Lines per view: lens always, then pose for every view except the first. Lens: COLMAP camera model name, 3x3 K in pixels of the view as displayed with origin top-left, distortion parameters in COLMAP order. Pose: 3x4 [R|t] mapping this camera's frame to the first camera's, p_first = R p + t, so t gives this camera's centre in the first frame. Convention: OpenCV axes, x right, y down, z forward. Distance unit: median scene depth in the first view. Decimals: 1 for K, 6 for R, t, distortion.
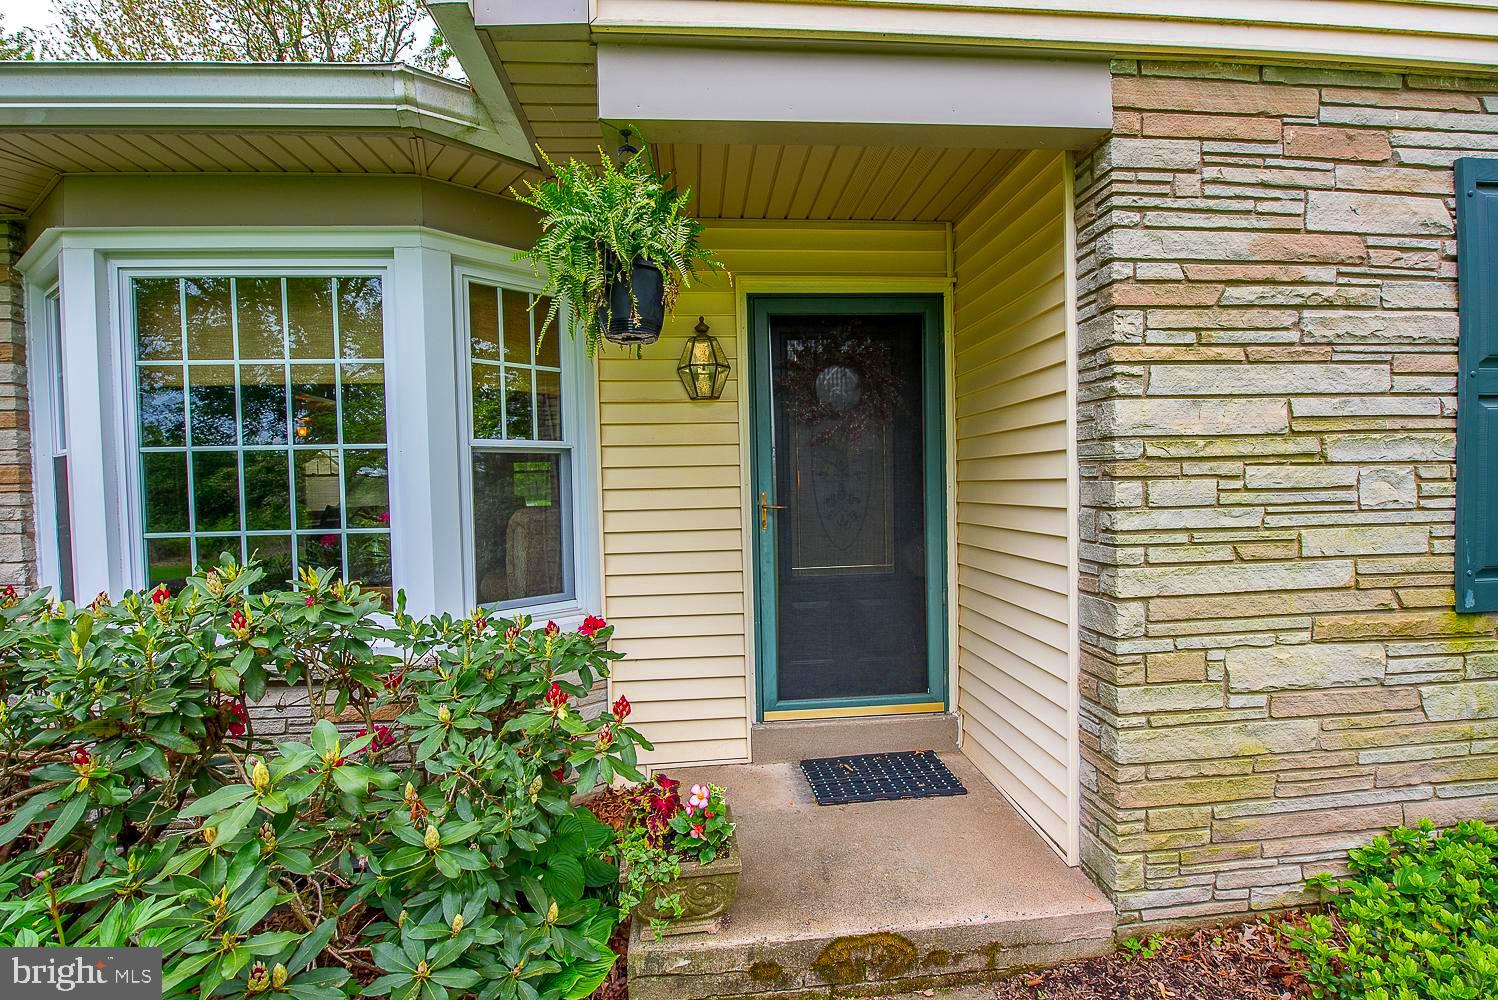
lens RADIAL K [[631.2, 0, 749.0], [0, 631.2, 500.0], [0, 0, 1]] dist [-0.011039, -0.000198]
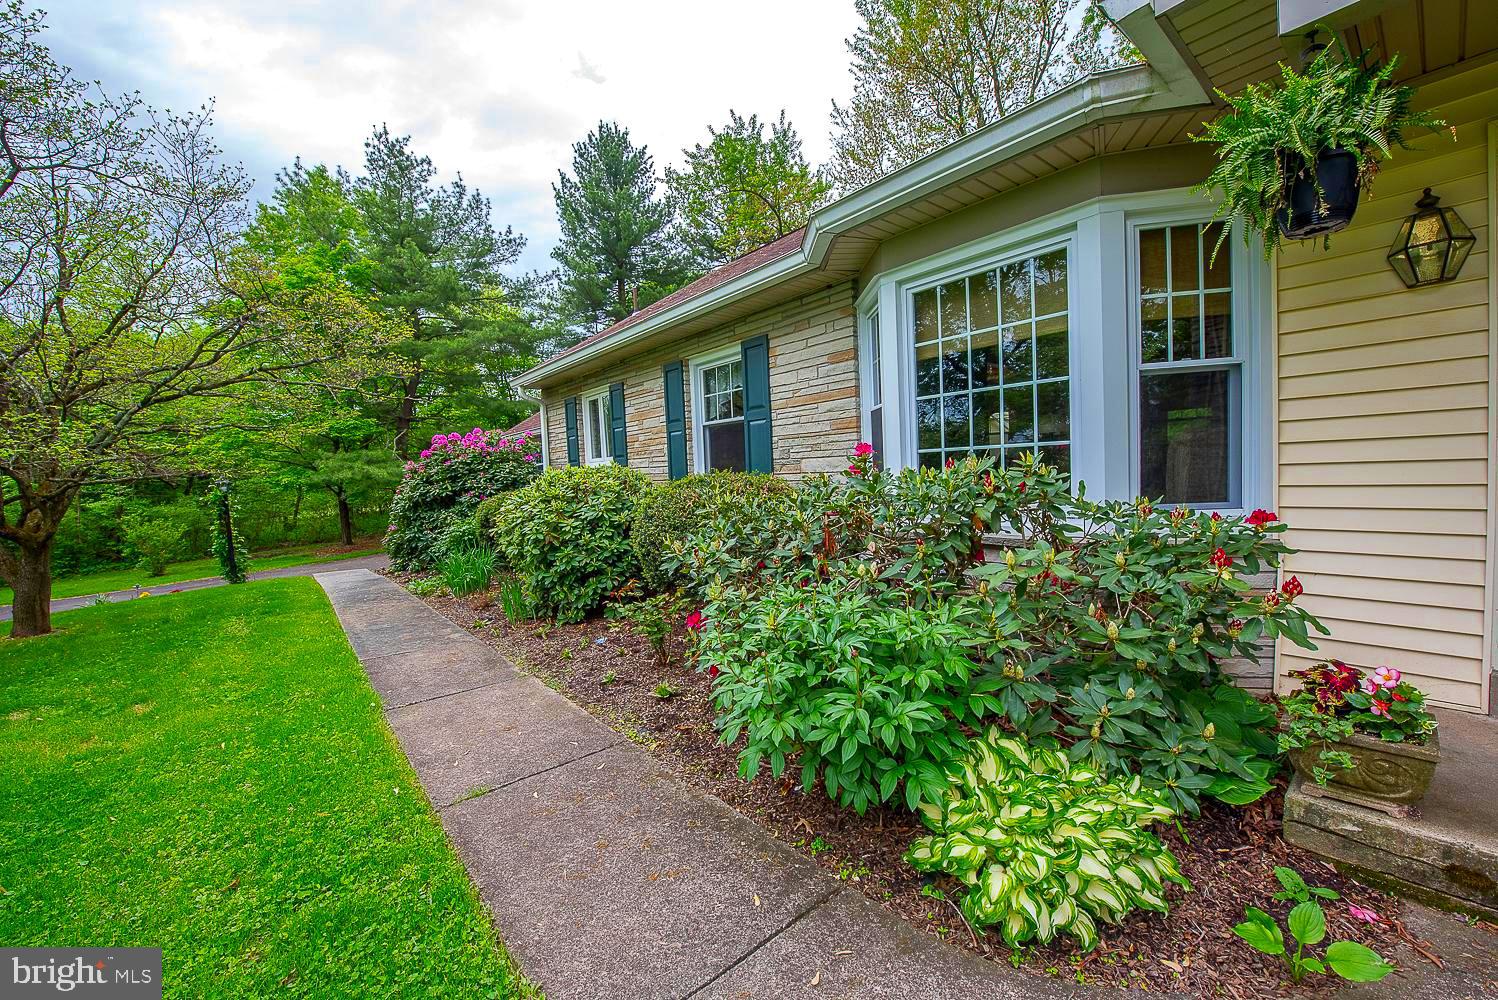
lens RADIAL K [[595.8, 0, 749.0], [0, 595.8, 500.0], [0, 0, 1]] dist [-0.021431, -0.000555]
pose [[0.568101, 0.040280, -0.821973, 0.075992], [0.002599, 0.998709, 0.050737, 0.119879], [0.822955, -0.030960, 0.567262, -0.288695]]
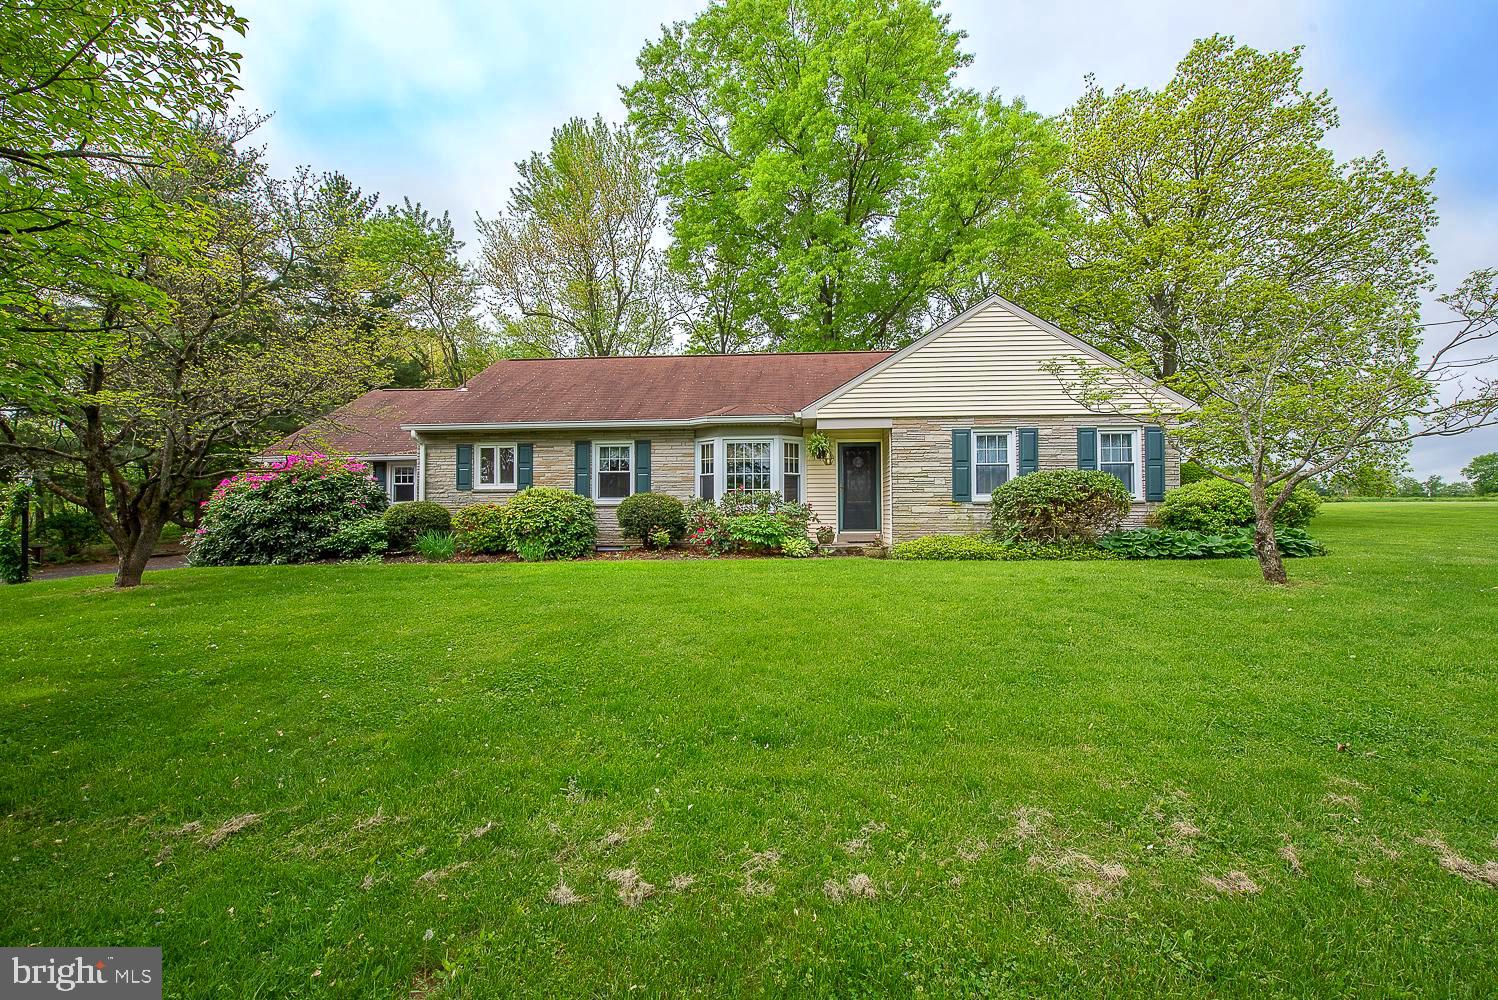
lens RADIAL K [[595.8, 0, 749.0], [0, 595.8, 500.0], [0, 0, 1]] dist [-0.021431, -0.000555]
pose [[0.986325, 0.015844, -0.164051, 0.105676], [-0.025191, 0.998165, -0.055056, 0.503404], [0.162878, 0.058436, 0.984914, -4.797815]]
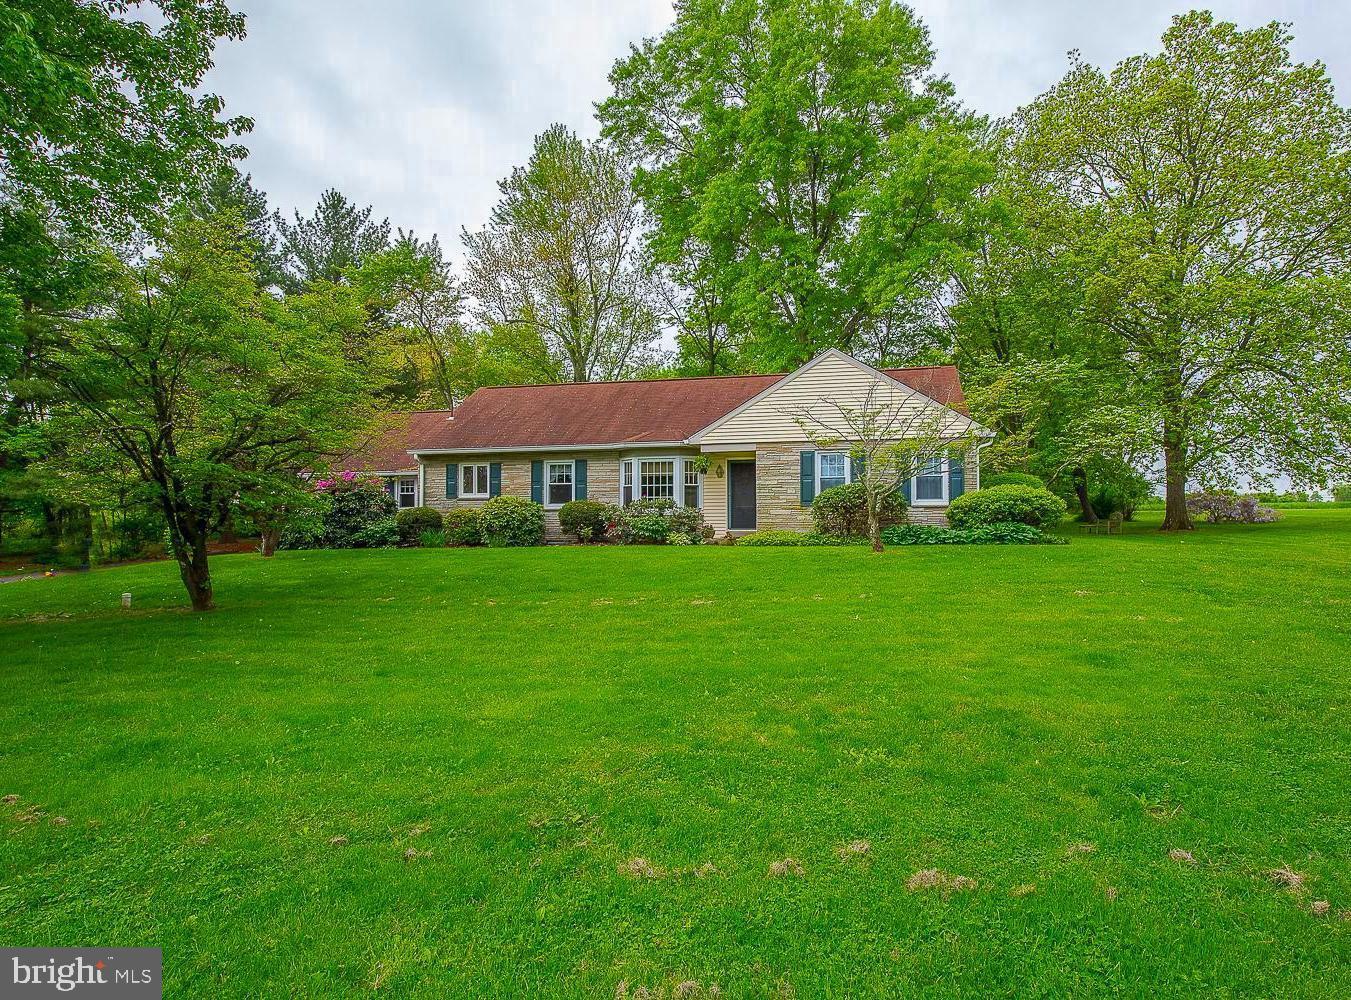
lens RADIAL K [[792.0, 0, 680.2], [0, 792.0, 477.4], [0, 0, 1]] dist [-0.003278, -0.000440]
pose [[0.946525, 0.001494, -0.322627, 2.786089], [-0.029851, 0.996105, -0.082964, 0.666060], [0.321246, 0.088159, 0.942883, -8.676772]]
